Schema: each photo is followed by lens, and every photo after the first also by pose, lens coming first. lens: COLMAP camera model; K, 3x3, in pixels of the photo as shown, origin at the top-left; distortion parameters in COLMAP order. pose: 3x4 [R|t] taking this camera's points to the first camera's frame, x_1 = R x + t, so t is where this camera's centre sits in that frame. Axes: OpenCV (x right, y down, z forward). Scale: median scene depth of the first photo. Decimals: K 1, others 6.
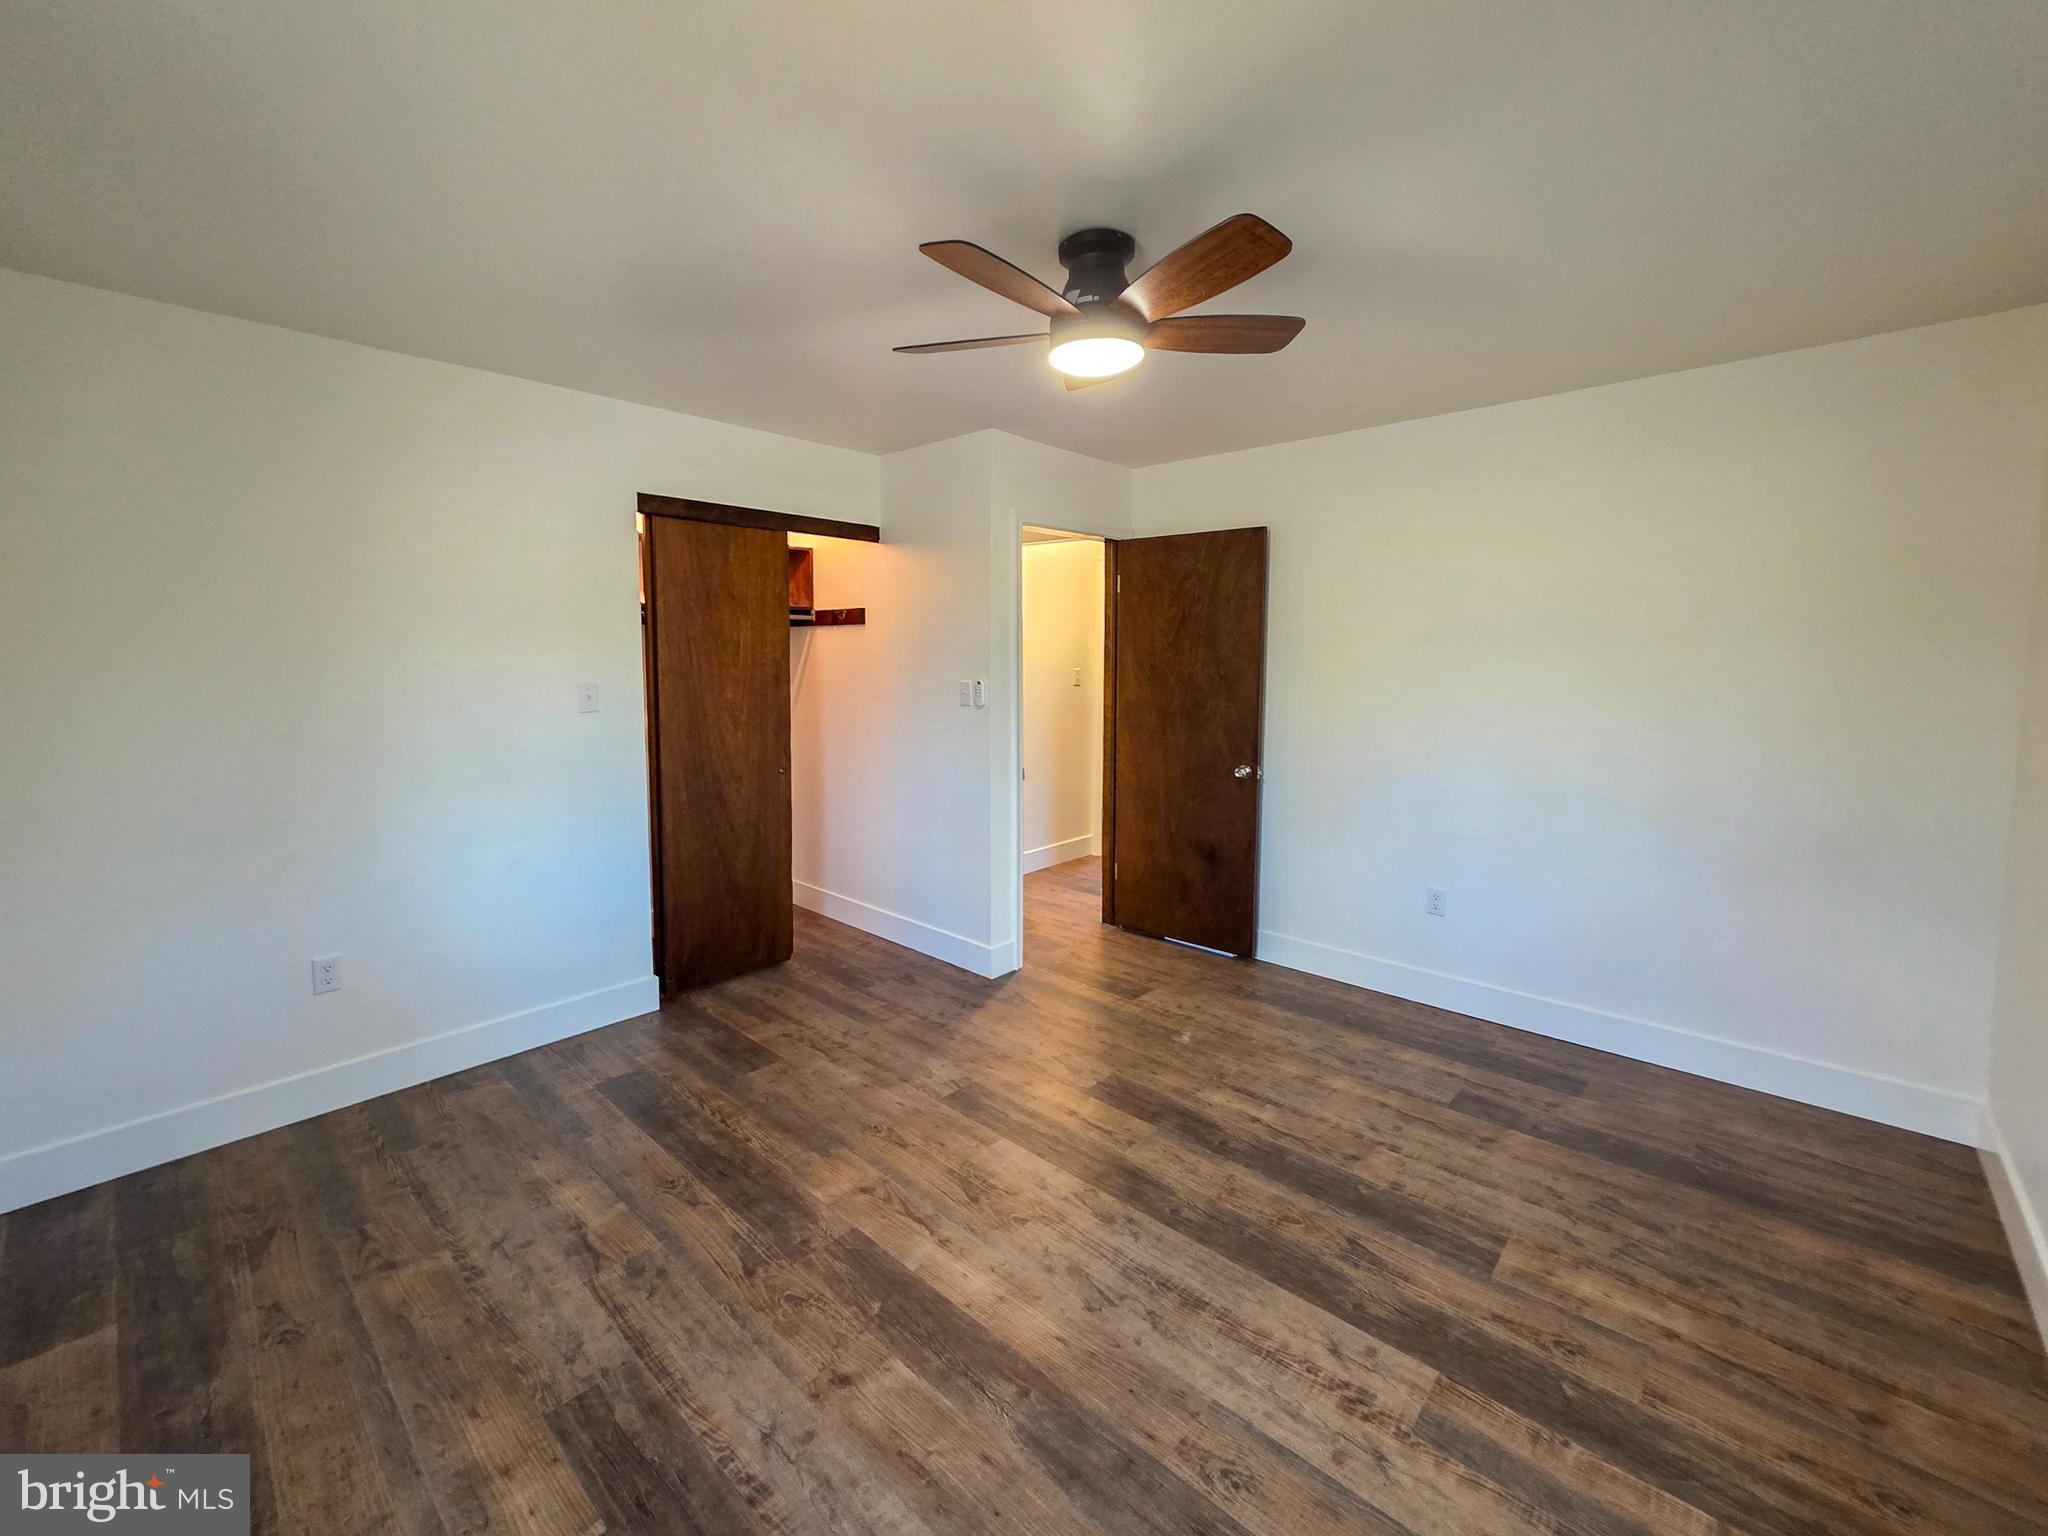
lens RADIAL K [[841.6, 0, 1014.7], [0, 841.6, 752.6], [0, 0, 1]] dist [0.001475, 0.000331]
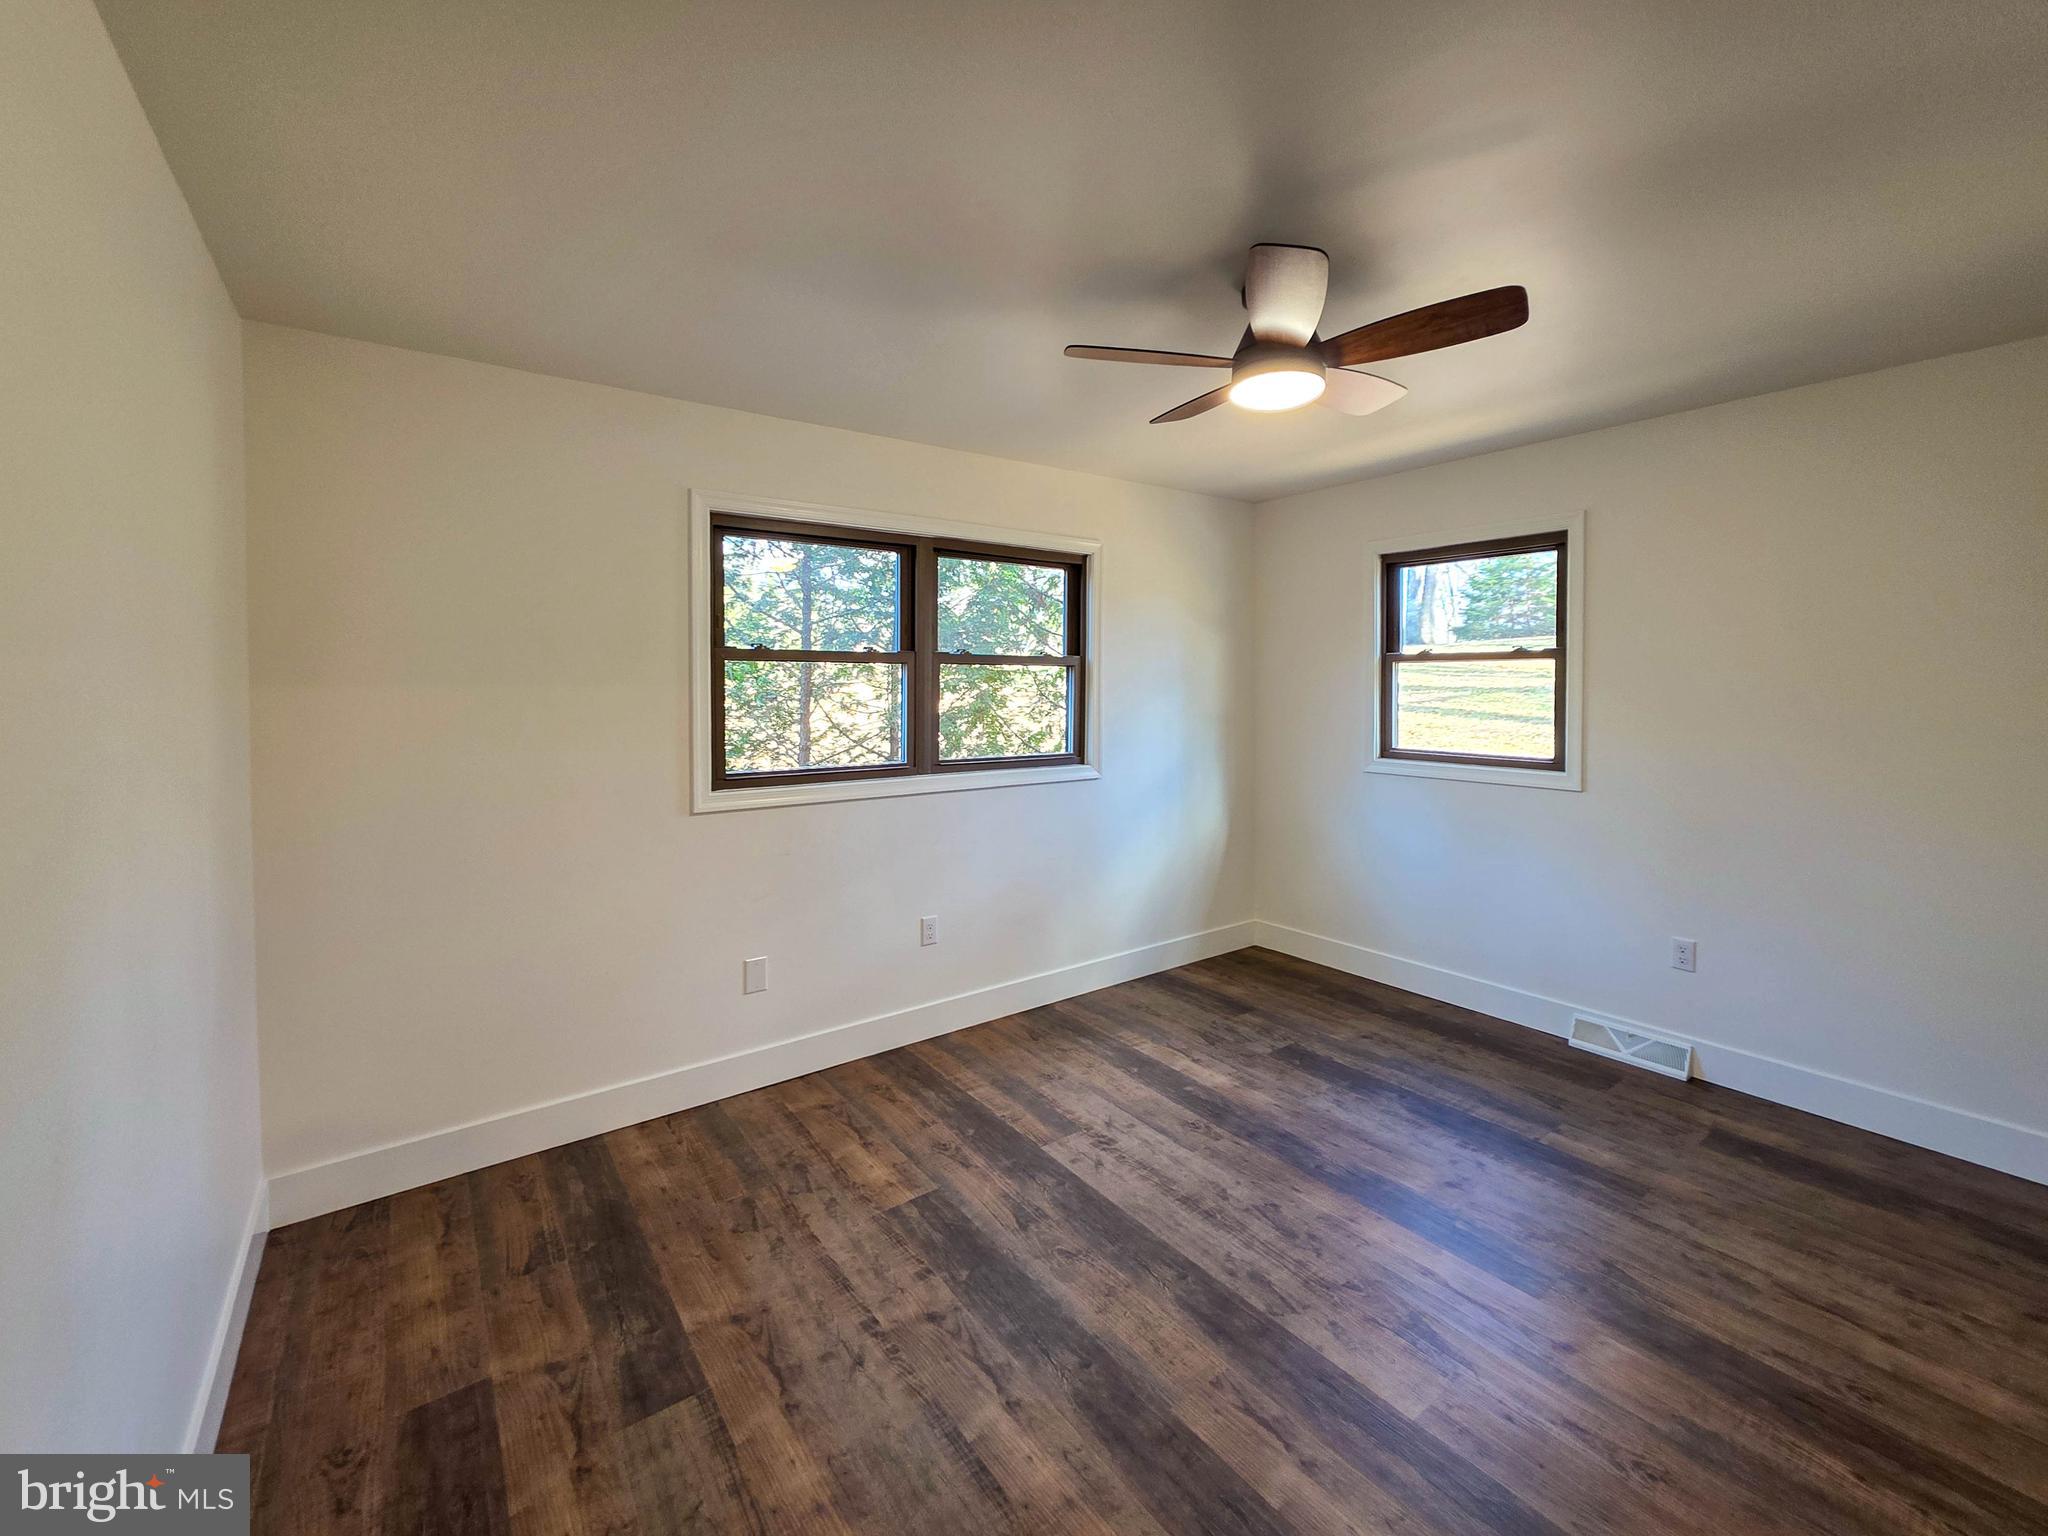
lens RADIAL K [[841.6, 0, 1014.7], [0, 841.6, 752.6], [0, 0, 1]] dist [0.001475, 0.000331]
pose [[-0.979797, -0.011107, 0.199685, 0.200638], [0.029807, 0.979195, 0.200719, -0.234812], [-0.197760, 0.202616, -0.959082, 1.905790]]
